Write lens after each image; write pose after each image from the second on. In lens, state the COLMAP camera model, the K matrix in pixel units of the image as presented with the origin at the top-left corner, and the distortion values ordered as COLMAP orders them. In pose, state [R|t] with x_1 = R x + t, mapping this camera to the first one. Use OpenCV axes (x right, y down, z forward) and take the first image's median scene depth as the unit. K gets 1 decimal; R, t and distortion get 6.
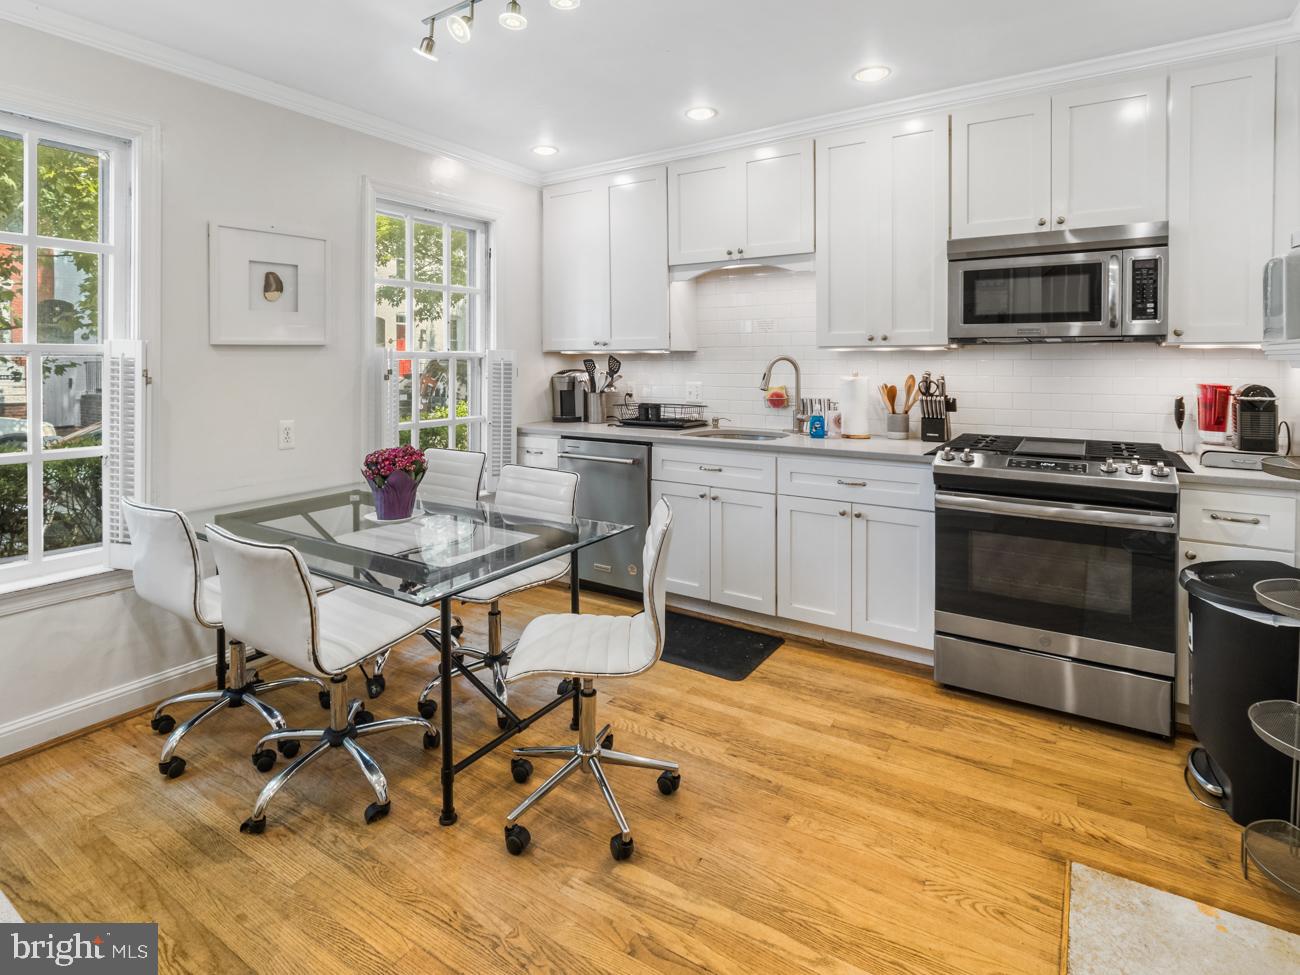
lens RADIAL K [[657.3, 0, 624.8], [0, 657.3, 436.2], [0, 0, 1]] dist [-0.005099, -0.002050]
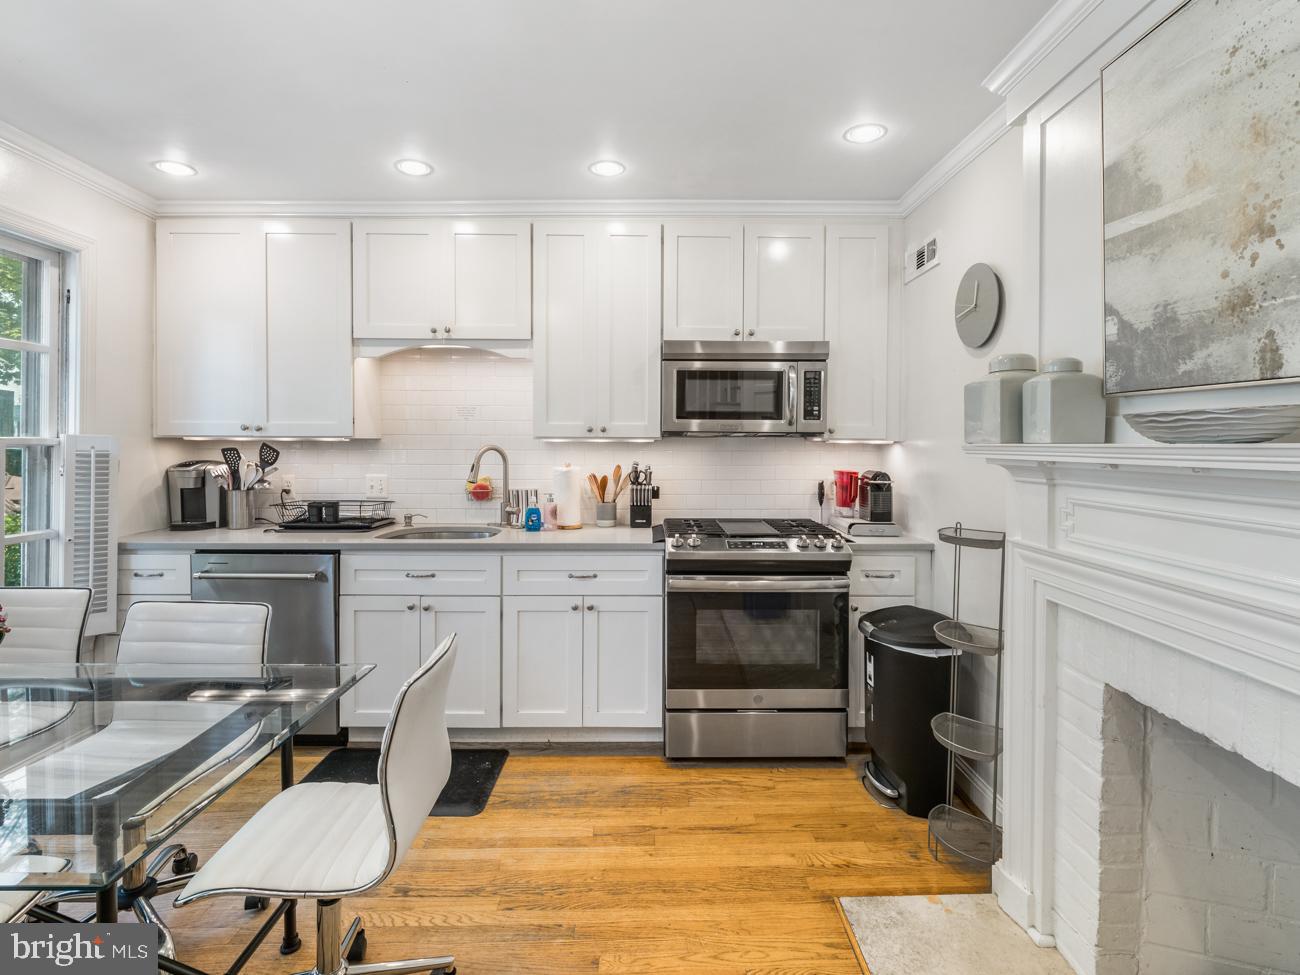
lens RADIAL K [[657.3, 0, 647.2], [0, 657.3, 490.5], [0, 0, 1]] dist [-0.005099, -0.002050]
pose [[0.827059, -0.035646, 0.560984, -0.129326], [0.059344, 0.997947, -0.024079, -0.028711], [-0.558974, 0.053206, 0.827477, 0.133339]]
